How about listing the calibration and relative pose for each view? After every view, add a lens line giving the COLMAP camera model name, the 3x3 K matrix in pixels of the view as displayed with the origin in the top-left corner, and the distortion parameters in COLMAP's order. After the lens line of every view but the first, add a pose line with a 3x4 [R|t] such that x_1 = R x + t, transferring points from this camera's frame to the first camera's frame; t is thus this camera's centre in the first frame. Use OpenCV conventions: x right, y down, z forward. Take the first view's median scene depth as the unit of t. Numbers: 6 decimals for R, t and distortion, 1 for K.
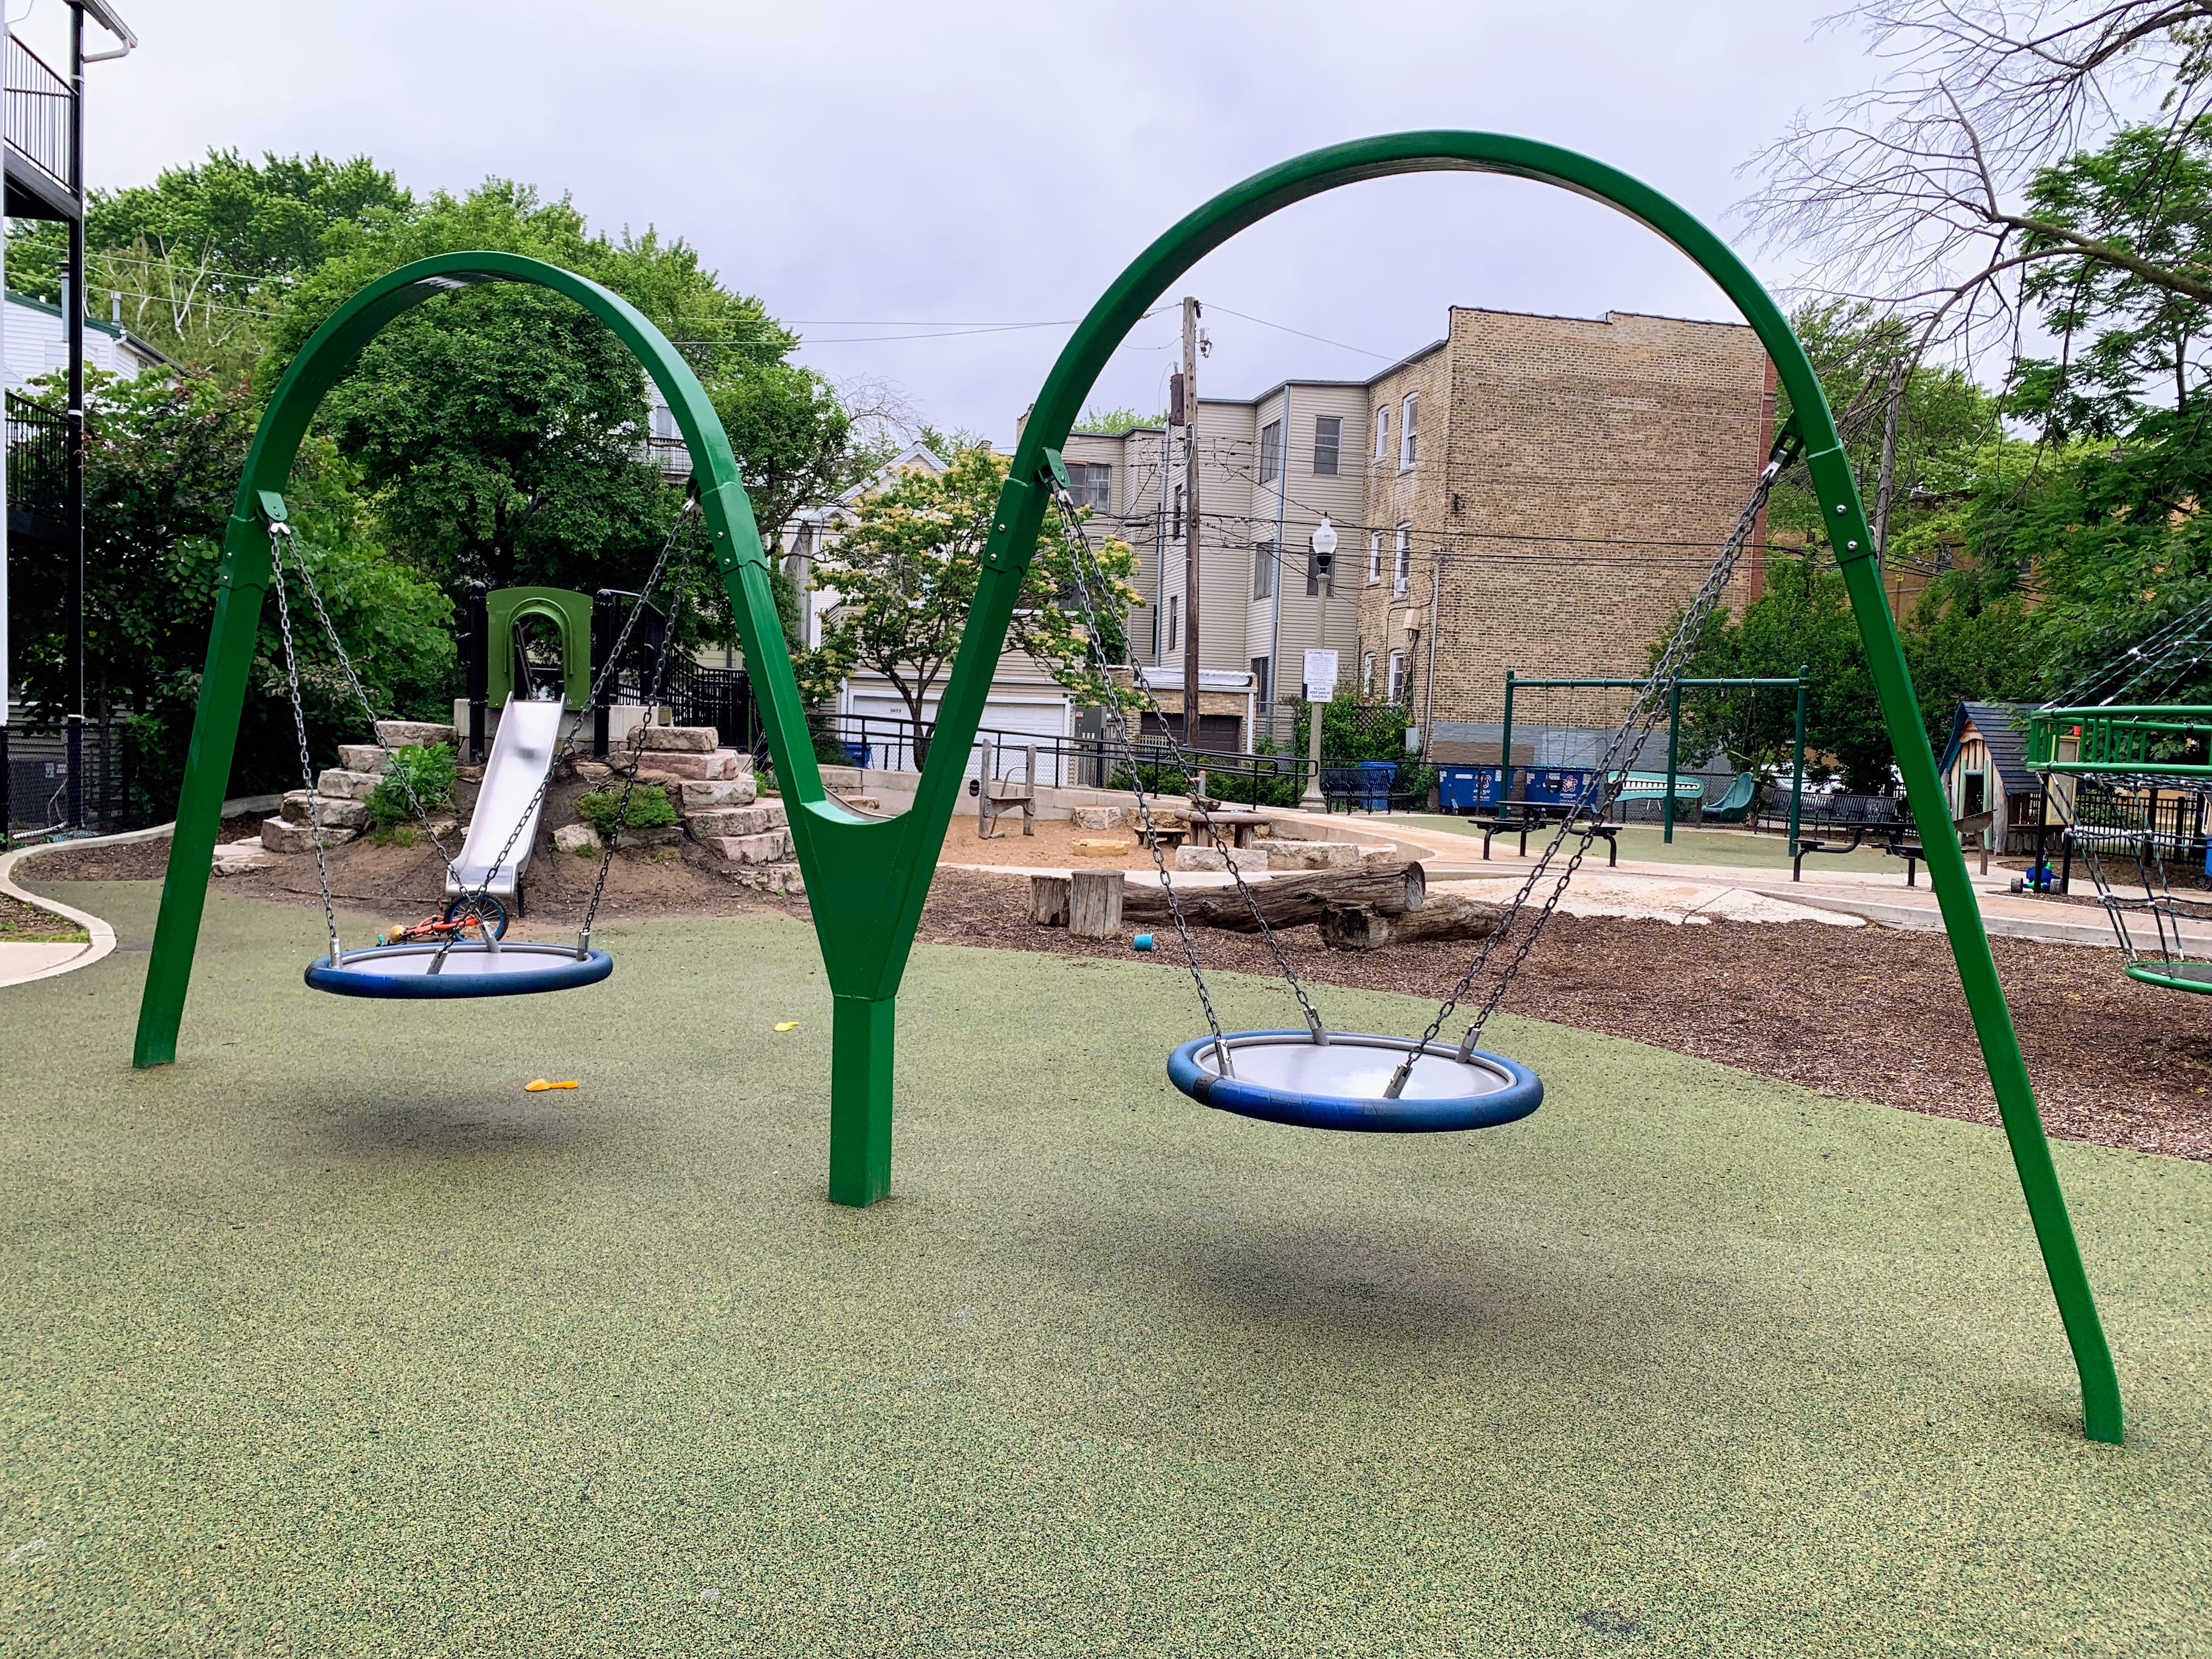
lens RADIAL K [[1704.0, 0, 1106.2], [0, 1704.0, 816.0], [0, 0, 1]] dist [0.156589, -0.475559]
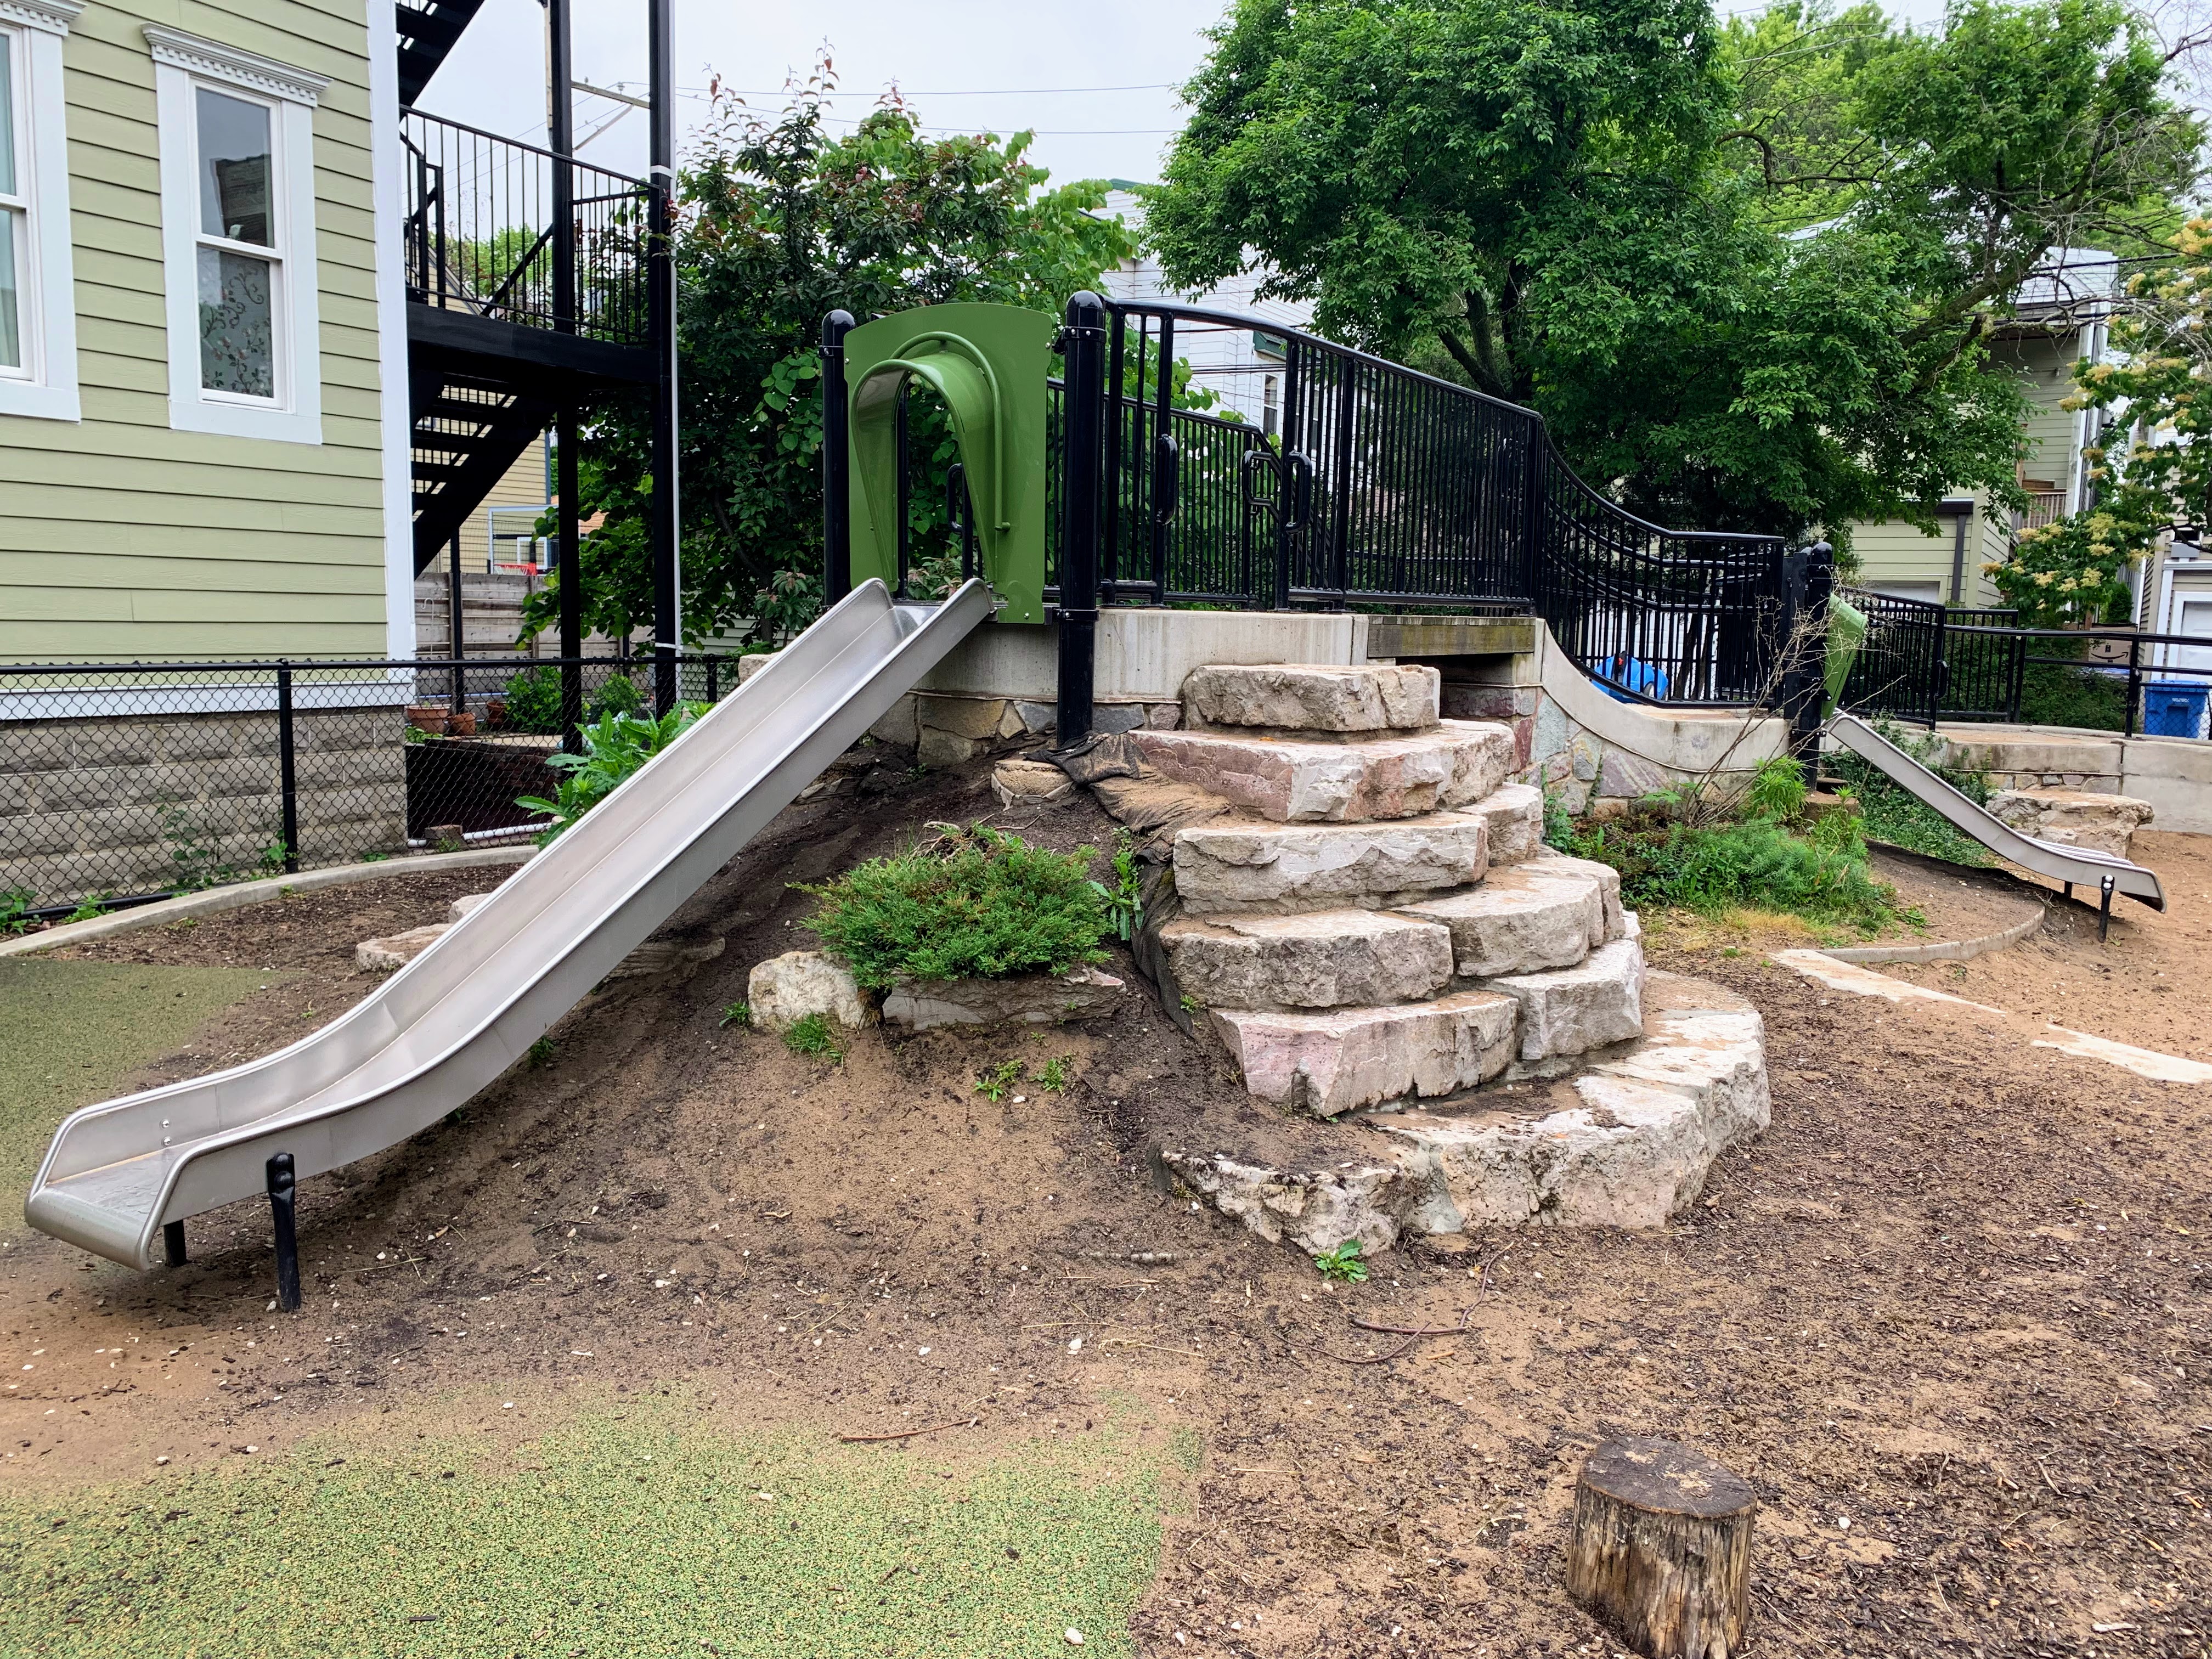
lens RADIAL K [[1707.7, 0, 1099.5], [0, 1707.7, 825.8], [0, 0, 1]] dist [0.022158, -0.012213]
pose [[0.732281, 0.065793, -0.677817, -0.021870], [-0.033462, 0.997596, 0.060682, -0.025771], [0.680180, -0.021755, 0.732722, 0.479346]]
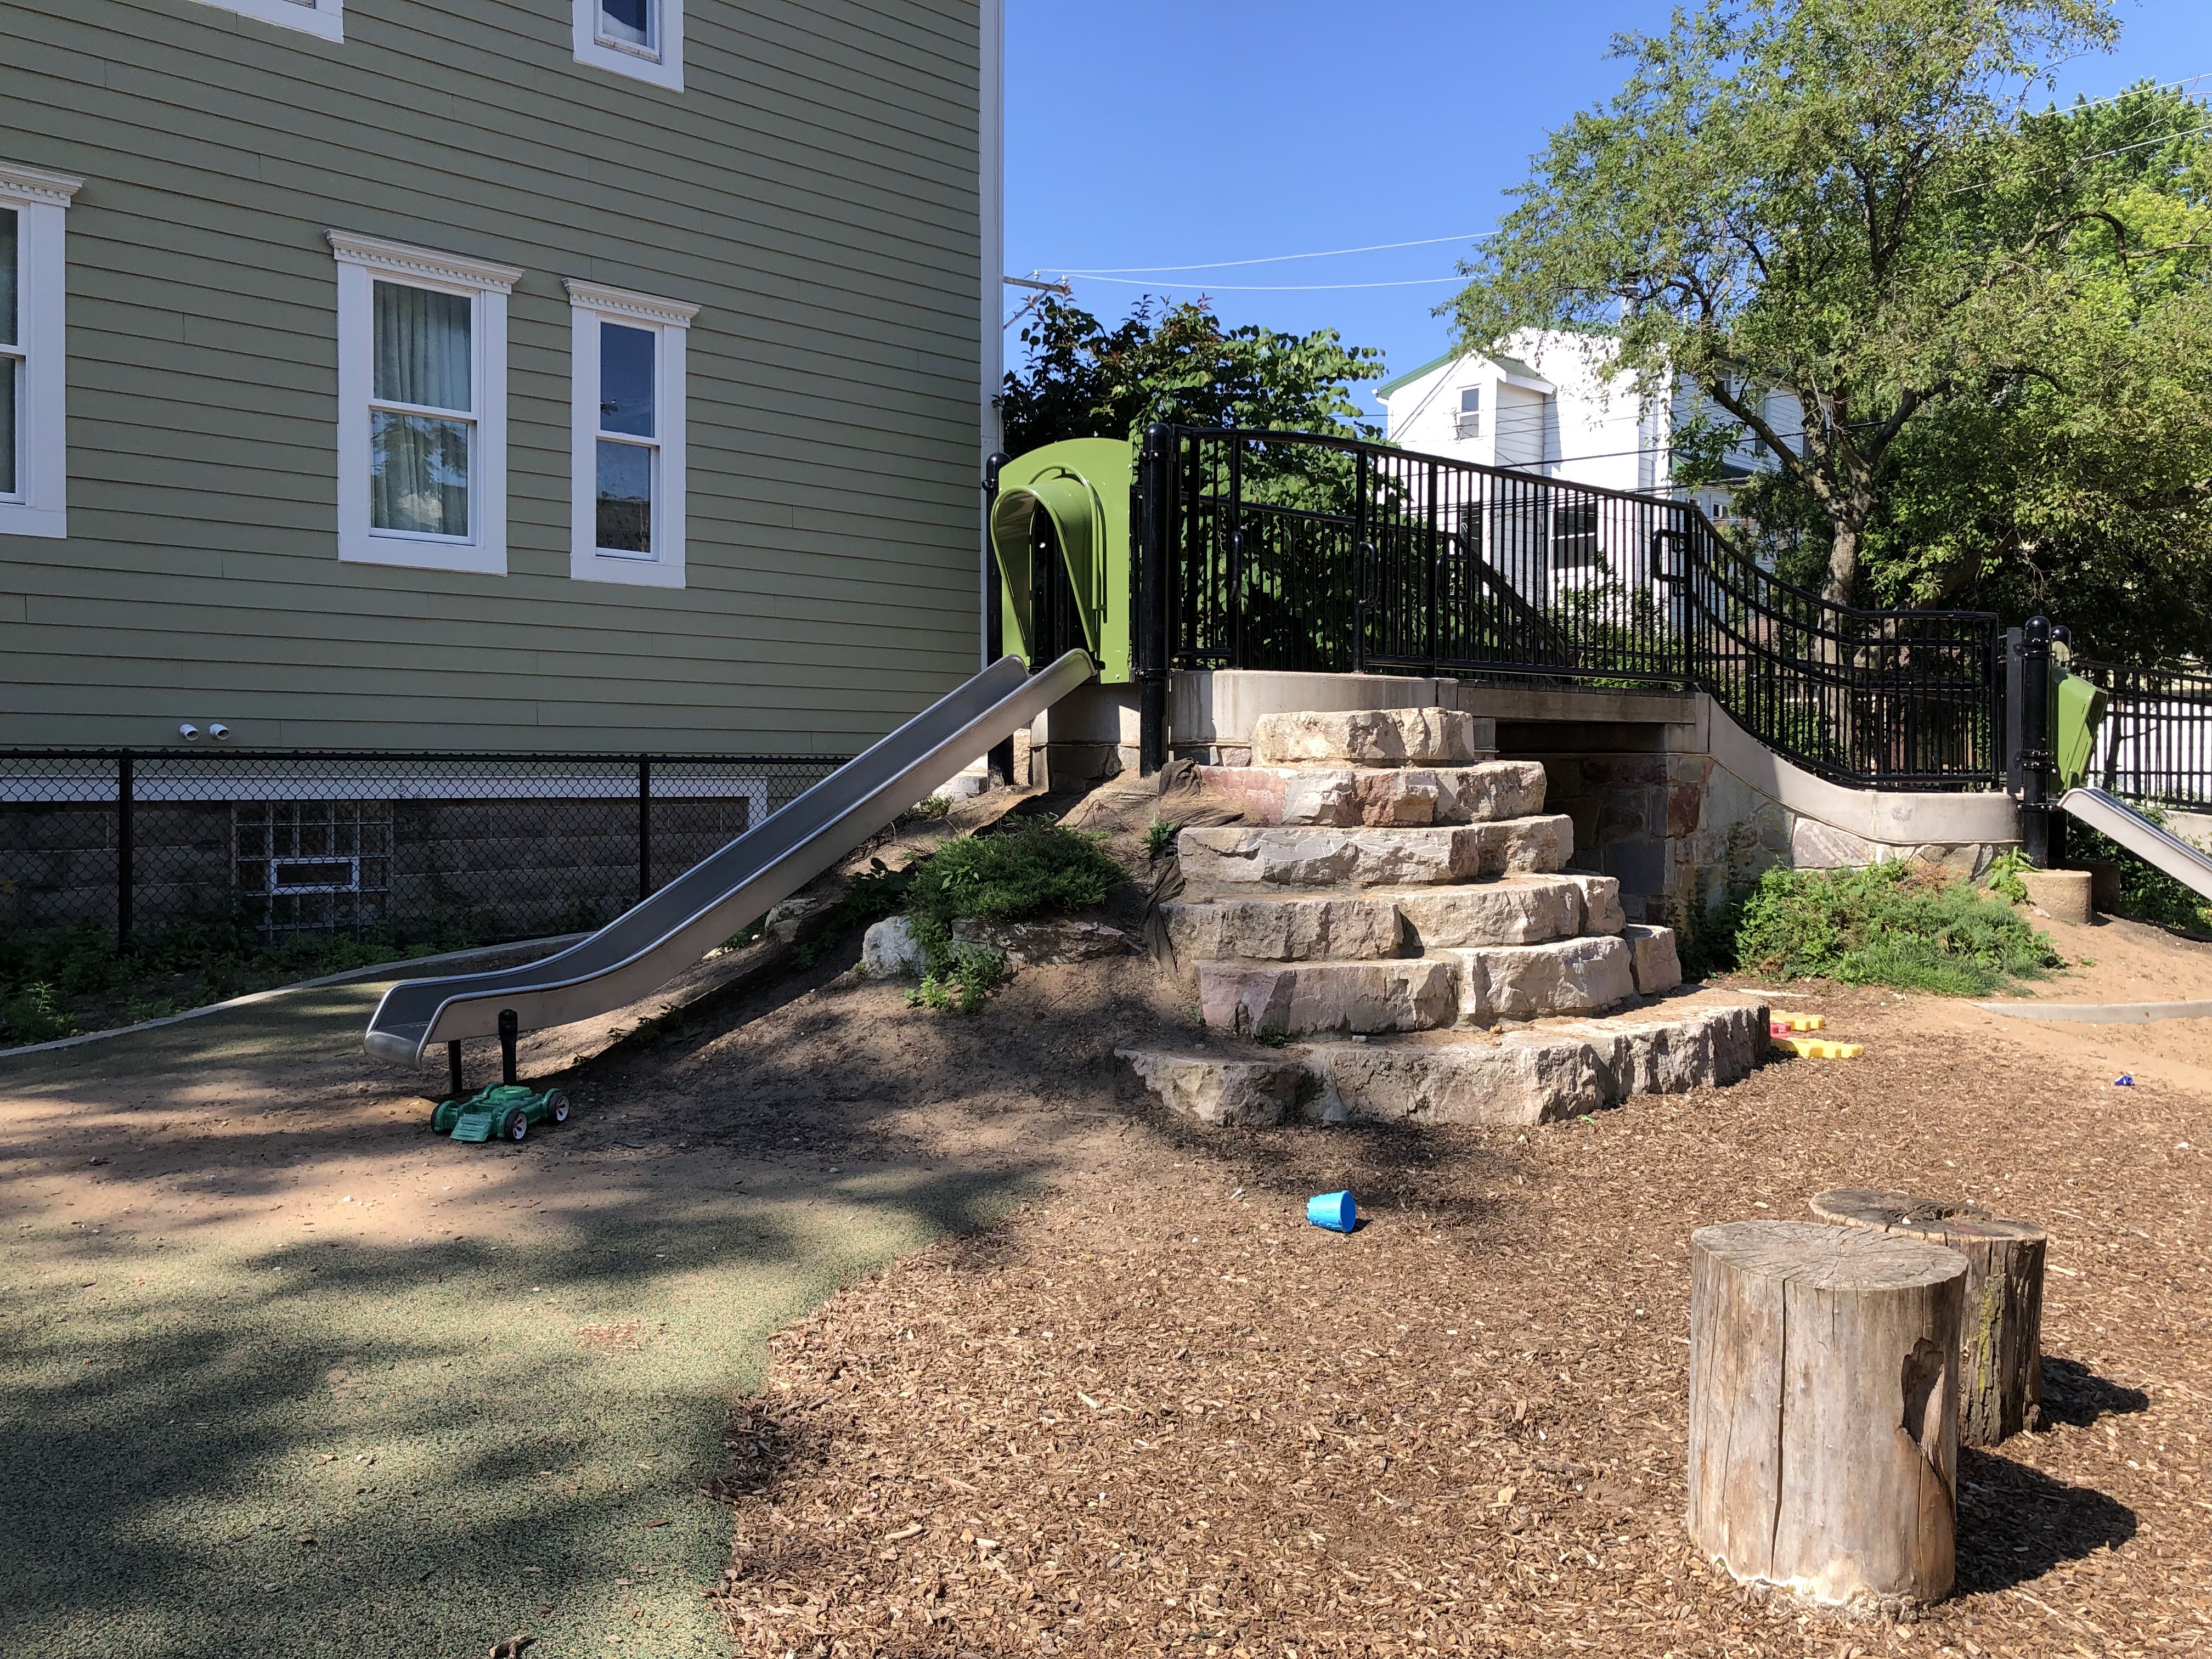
lens RADIAL K [[1807.4, 0, 1097.2], [0, 1807.4, 827.3], [0, 0, 1]] dist [-0.007348, -0.005564]
pose [[0.525148, -0.004596, -0.850999, 0.077305], [-0.032485, 0.999148, -0.025442, -0.005132], [0.850391, 0.041005, 0.524551, 0.479396]]
